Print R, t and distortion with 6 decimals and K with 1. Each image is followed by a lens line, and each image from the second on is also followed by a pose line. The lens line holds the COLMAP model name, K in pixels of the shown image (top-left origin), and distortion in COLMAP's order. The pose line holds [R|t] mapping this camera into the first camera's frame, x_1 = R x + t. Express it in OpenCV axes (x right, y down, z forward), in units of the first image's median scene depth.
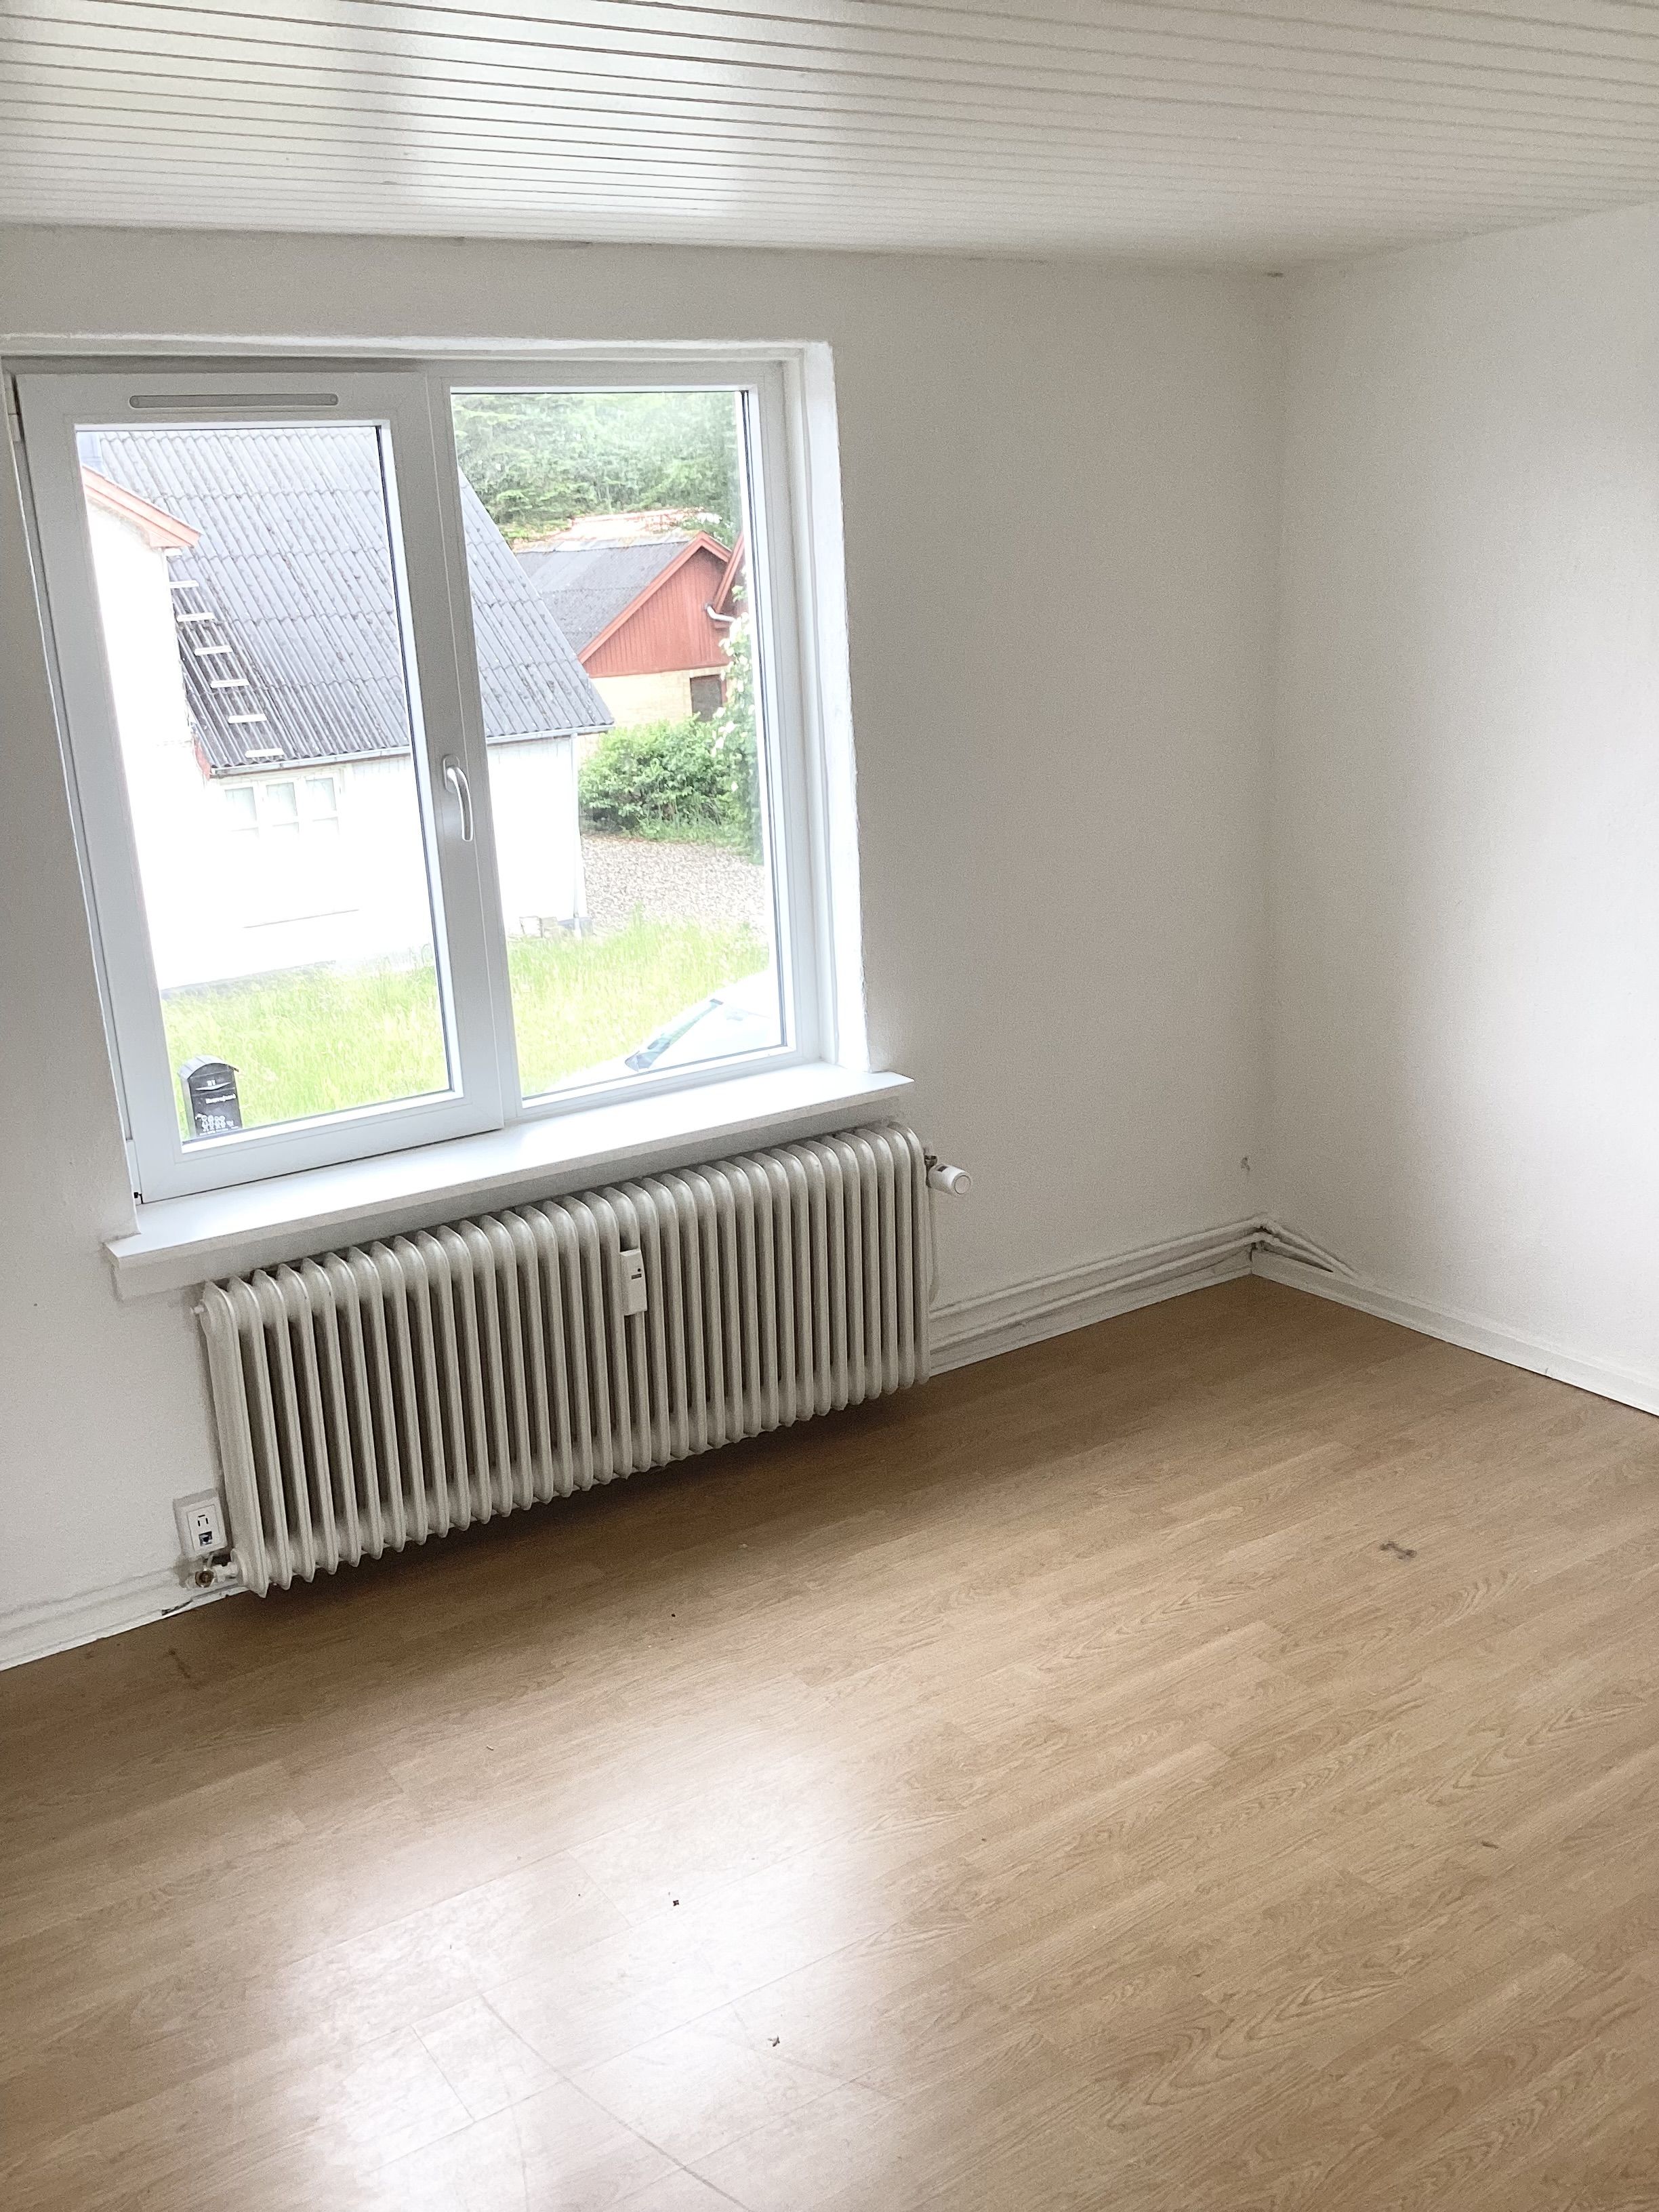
lens RADIAL K [[2027.5, 0, 829.5], [0, 2027.5, 1106.0], [0, 0, 1]] dist [0.005264, 0.000478]
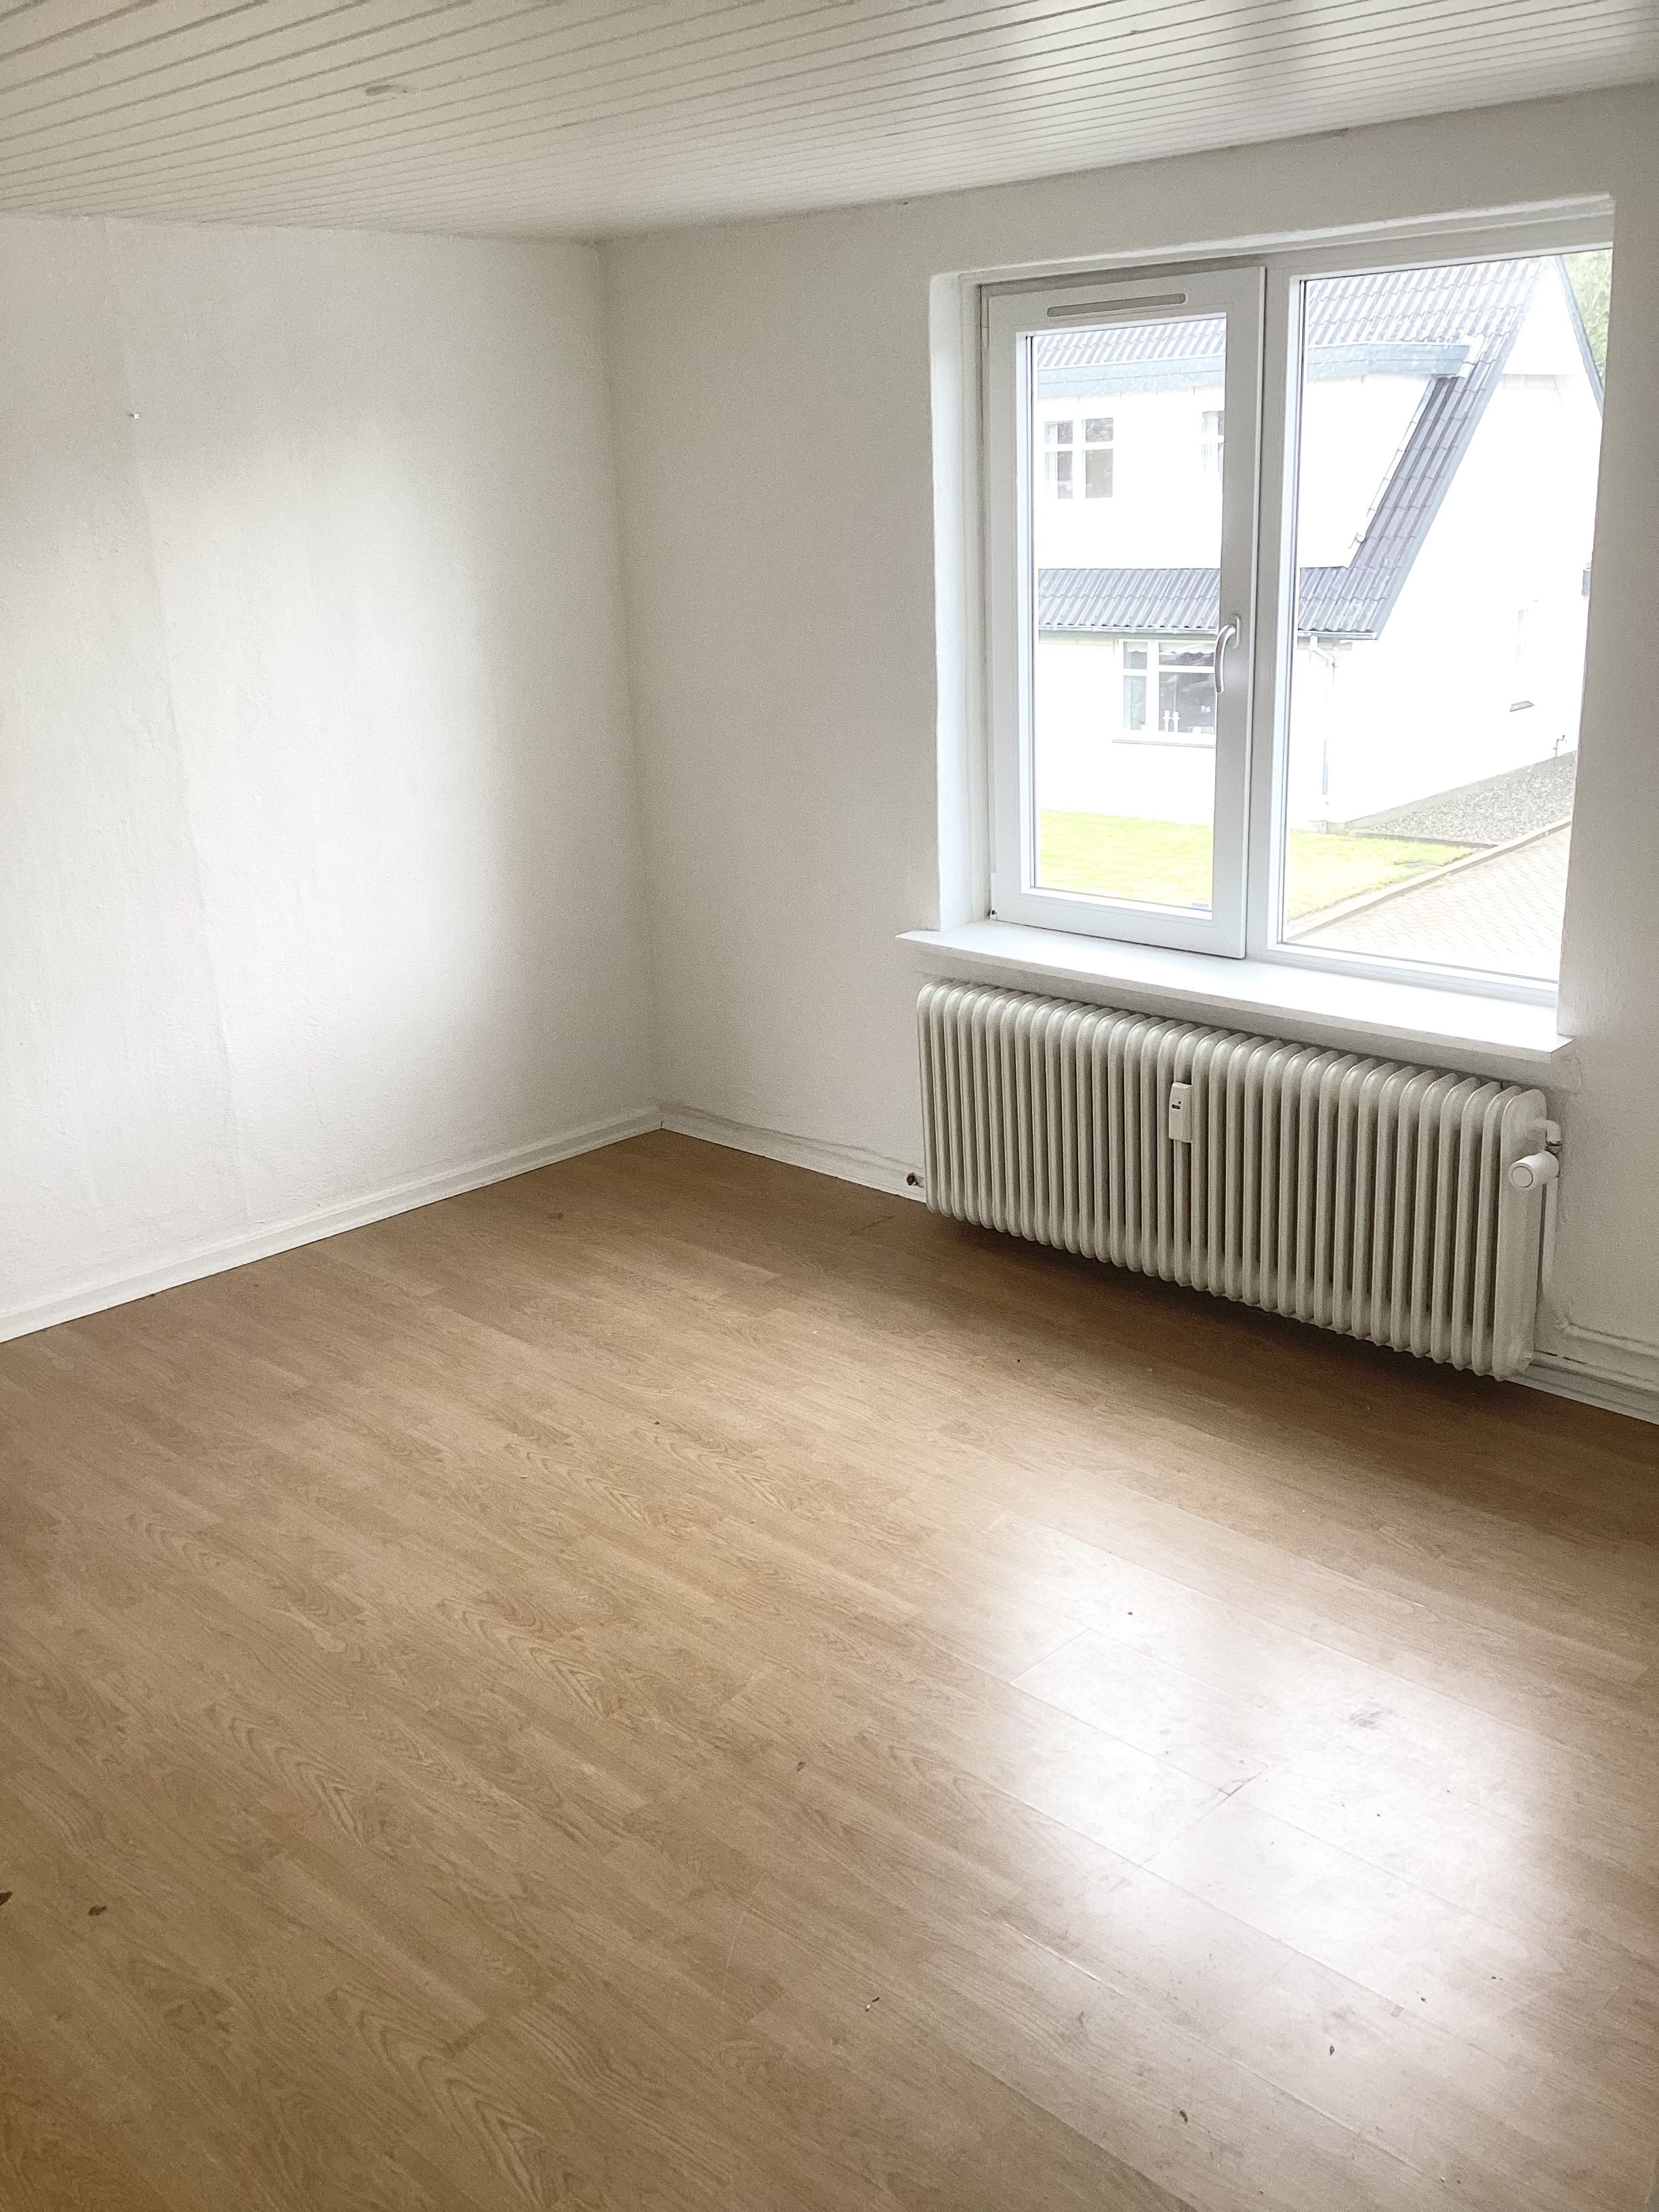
lens RADIAL K [[1965.3, 0, 735.9], [0, 1965.3, 1088.3], [0, 0, 1]] dist [0.099854, -0.176157]
pose [[0.195075, 0.339378, -0.920200, 0.885802], [-0.229794, 0.927925, 0.293512, -0.195518], [0.953489, 0.154200, 0.259002, 0.507746]]
